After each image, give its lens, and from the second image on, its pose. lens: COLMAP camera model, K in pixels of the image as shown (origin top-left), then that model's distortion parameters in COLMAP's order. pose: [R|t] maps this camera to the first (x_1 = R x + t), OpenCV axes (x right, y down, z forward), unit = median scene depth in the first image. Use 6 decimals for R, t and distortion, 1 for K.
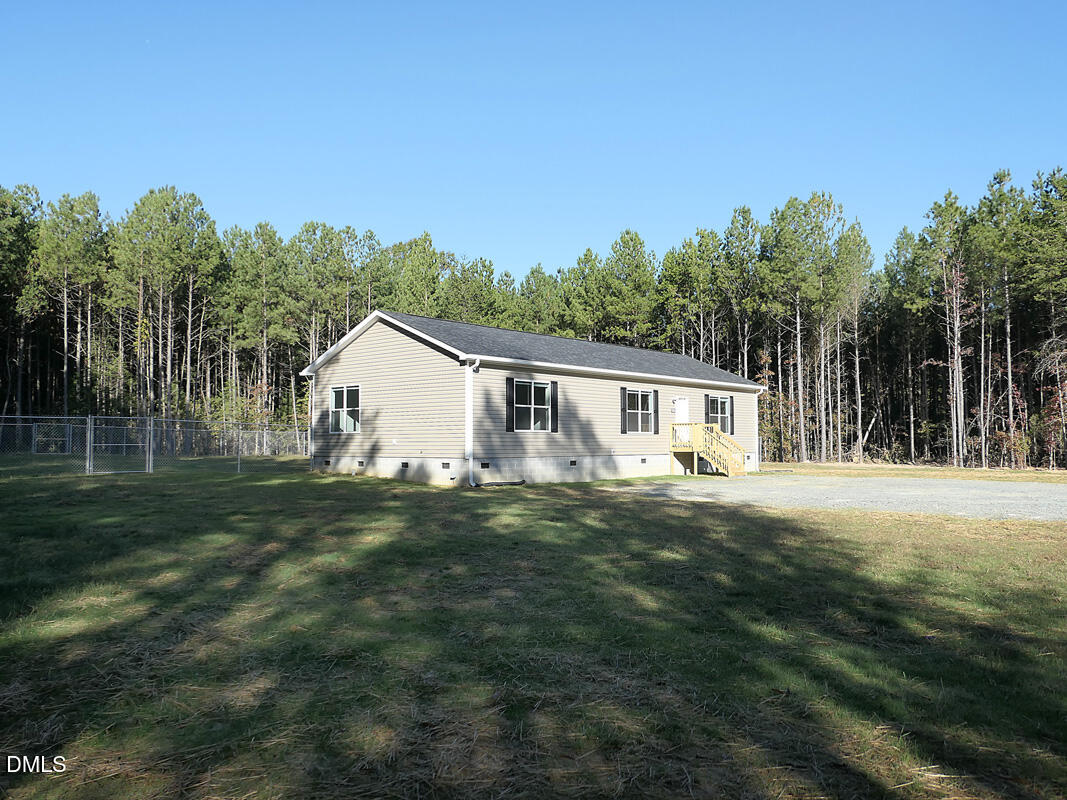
lens RADIAL K [[825.1, 0, 554.5], [0, 825.1, 398.8], [0, 0, 1]] dist [-0.001374, -0.005340]
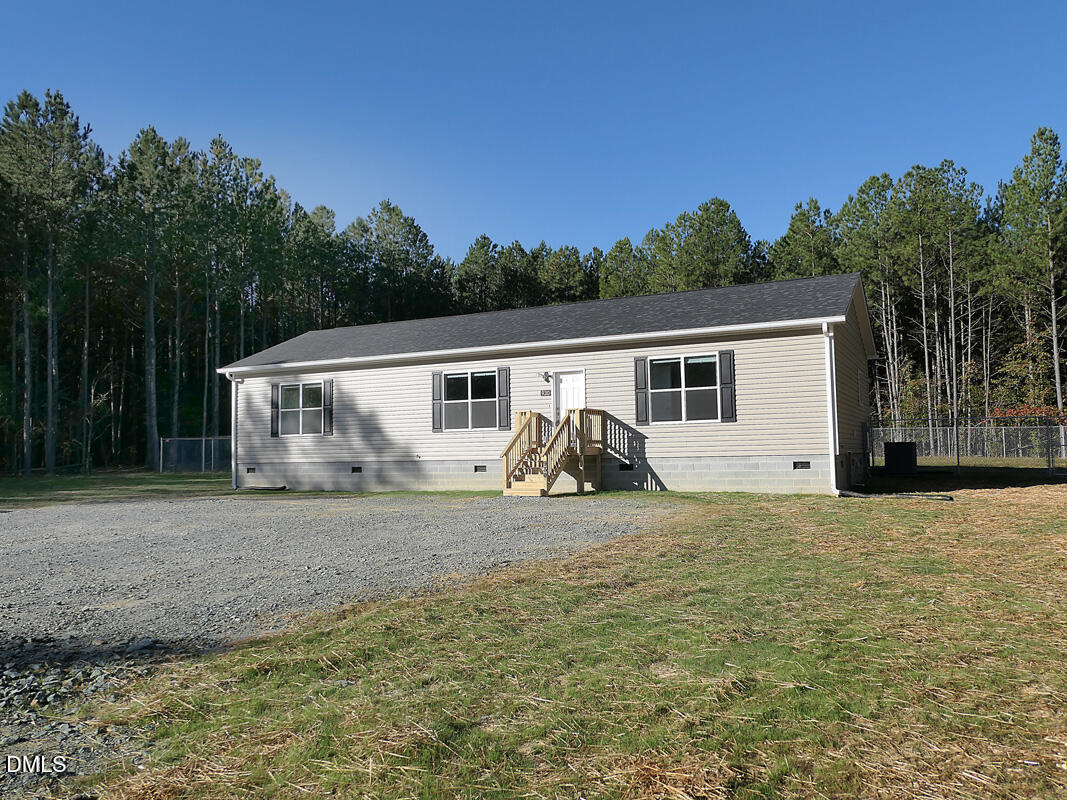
lens RADIAL K [[825.1, 0, 554.5], [0, 825.1, 398.8], [0, 0, 1]] dist [-0.001374, -0.005340]
pose [[0.241594, -0.058123, -0.968635, 0.836024], [0.072569, 0.996491, -0.041695, 0.050306], [0.967660, -0.060220, 0.244965, 0.896379]]
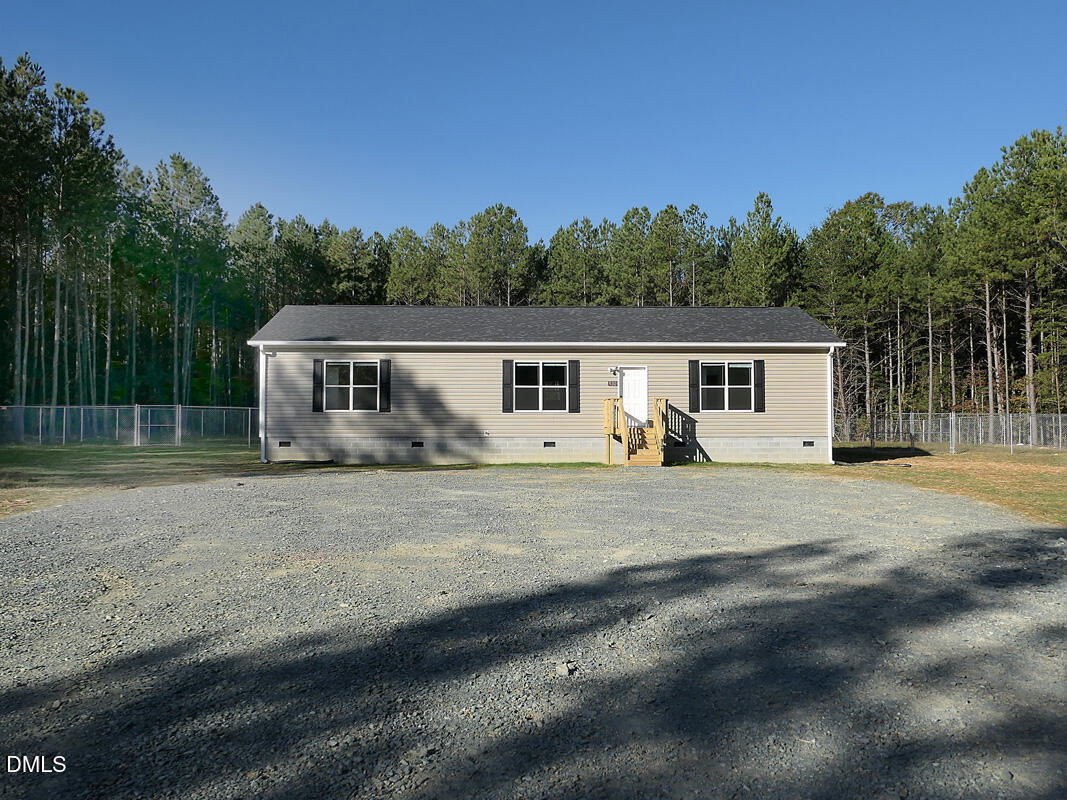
lens RADIAL K [[825.1, 0, 554.5], [0, 825.1, 398.8], [0, 0, 1]] dist [-0.001374, -0.005340]
pose [[0.672197, -0.018569, -0.740140, 0.754857], [0.036935, 0.999282, 0.008474, 0.021909], [0.739451, -0.033033, 0.672400, 0.431818]]
